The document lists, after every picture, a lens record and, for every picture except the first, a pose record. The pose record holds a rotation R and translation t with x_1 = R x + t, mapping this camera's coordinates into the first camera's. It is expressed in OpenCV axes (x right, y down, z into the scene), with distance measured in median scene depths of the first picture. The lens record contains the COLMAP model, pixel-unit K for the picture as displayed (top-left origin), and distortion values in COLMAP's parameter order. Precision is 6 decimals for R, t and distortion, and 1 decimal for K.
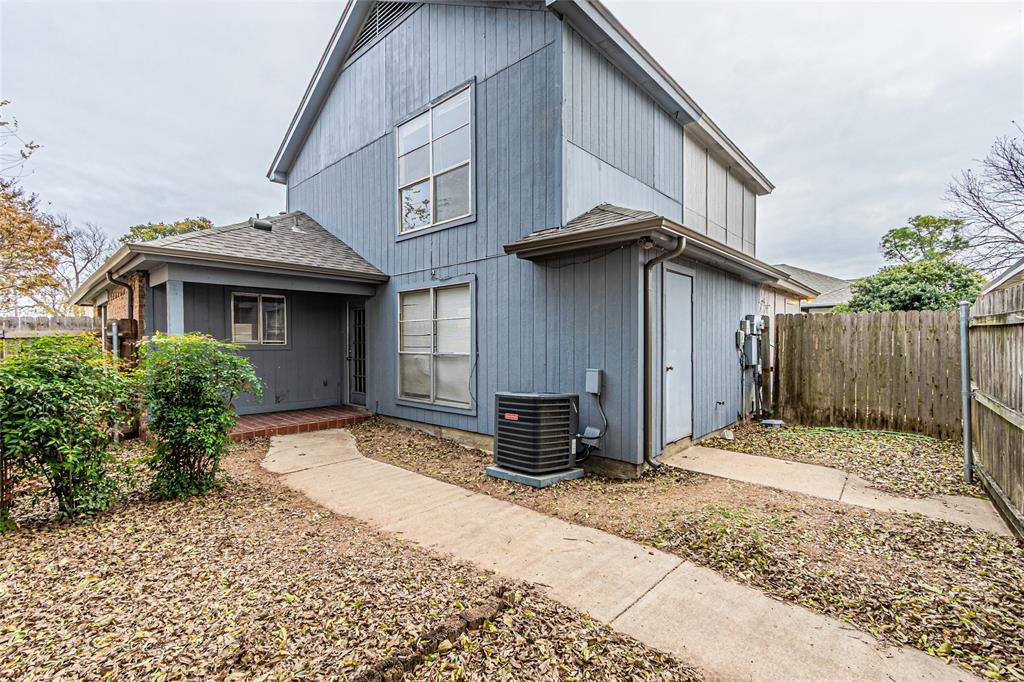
lens RADIAL K [[447.4, 0, 507.4], [0, 447.4, 346.7], [0, 0, 1]] dist [0.010341, -0.003111]
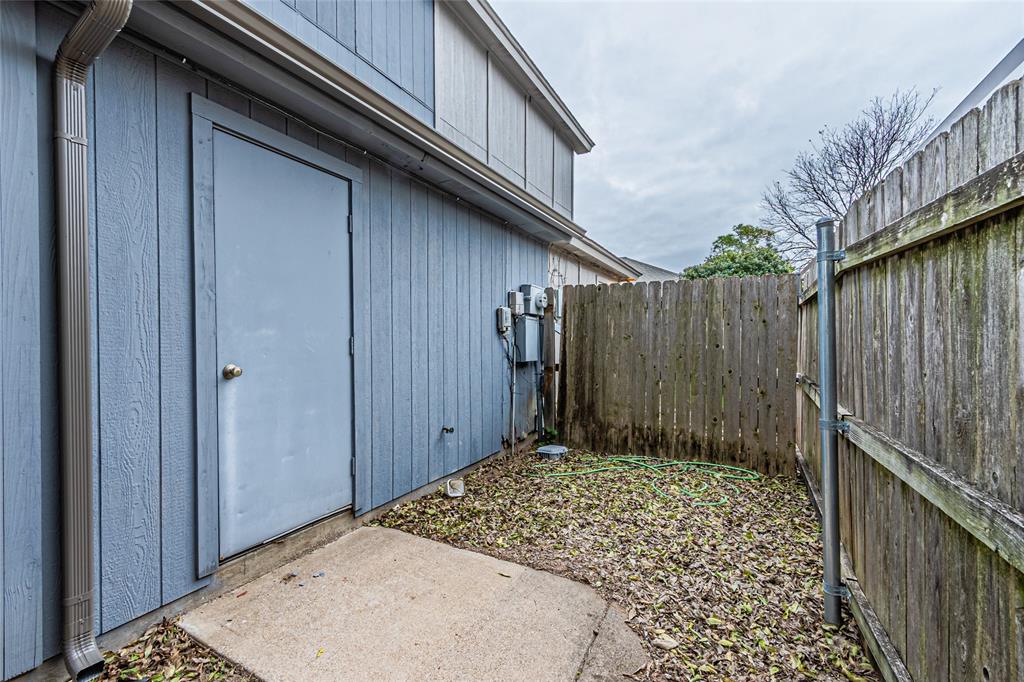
lens RADIAL K [[447.4, 0, 501.5], [0, 447.4, 342.5], [0, 0, 1]] dist [0.010341, -0.003111]
pose [[0.968868, 0.002276, 0.247566, 0.360753], [-0.001822, 0.999996, -0.002066, 0.015054], [-0.247570, 0.001551, 0.968869, 0.393520]]
